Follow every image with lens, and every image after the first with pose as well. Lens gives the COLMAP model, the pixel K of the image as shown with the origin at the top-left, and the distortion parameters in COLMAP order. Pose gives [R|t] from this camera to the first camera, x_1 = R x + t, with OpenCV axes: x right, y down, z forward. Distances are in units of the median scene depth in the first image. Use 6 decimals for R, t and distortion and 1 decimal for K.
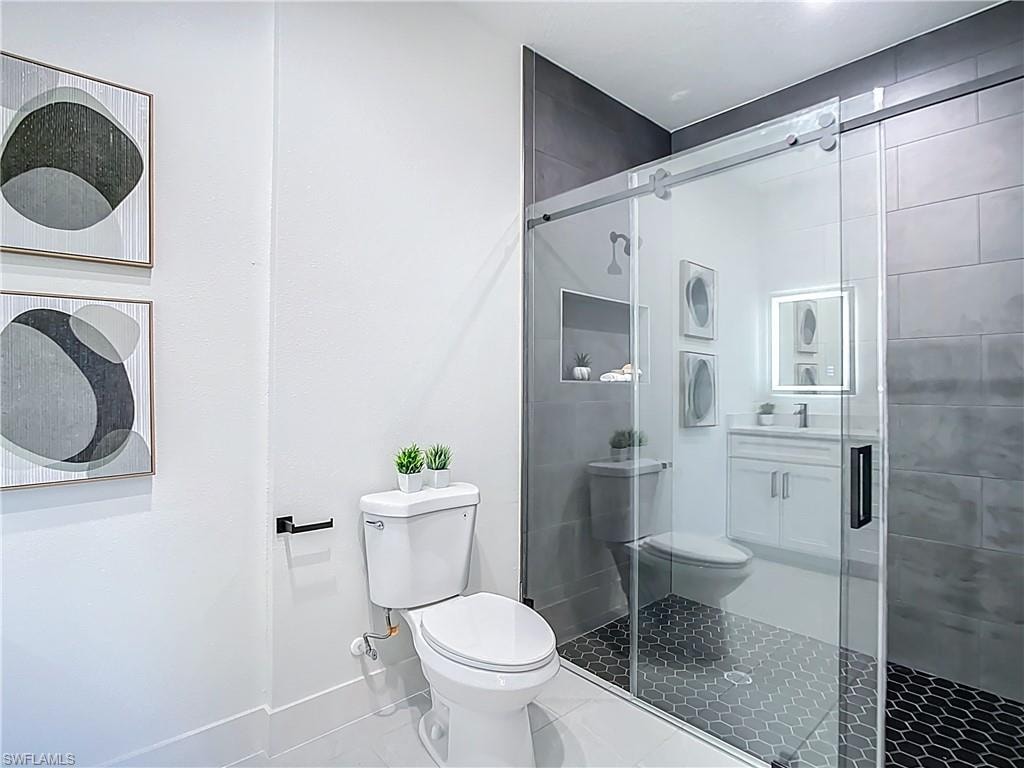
lens RADIAL K [[536.3, 0, 516.3], [0, 536.3, 382.4], [0, 0, 1]] dist [-0.024544, 0.004177]
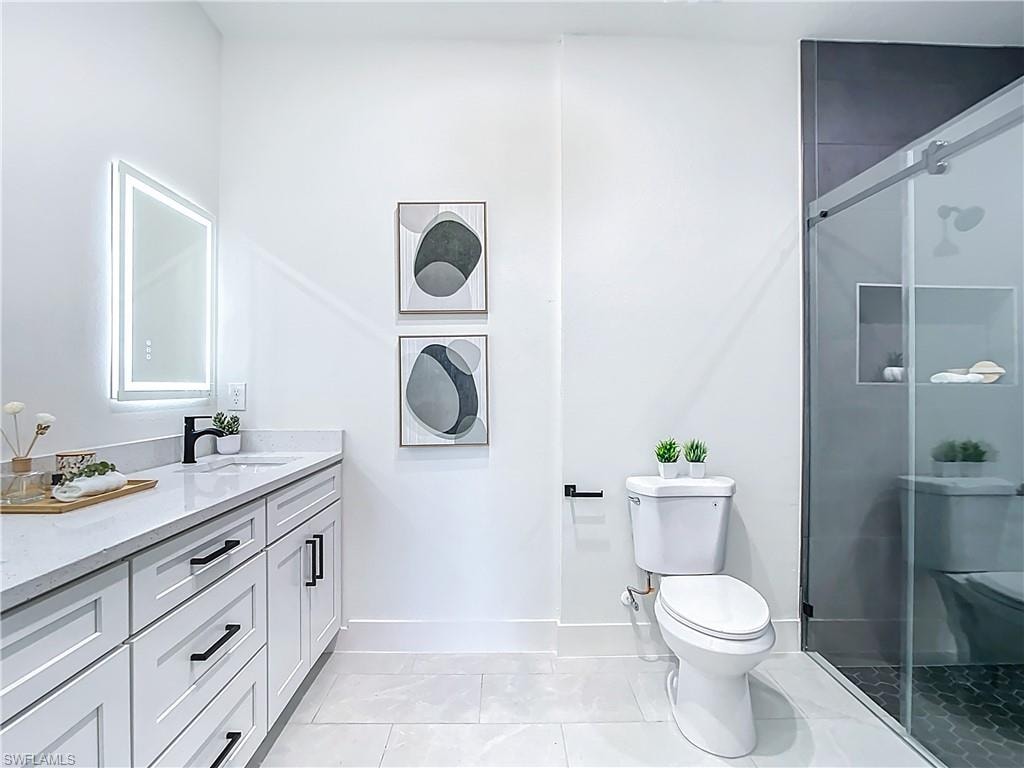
lens RADIAL K [[536.3, 0, 513.6], [0, 536.3, 389.2], [0, 0, 1]] dist [-0.024544, 0.004177]
pose [[0.757004, -0.000210, -0.653410, 0.321410], [0.004807, 0.999975, 0.005247, 0.000371], [0.653392, -0.007113, 0.756986, -0.115881]]
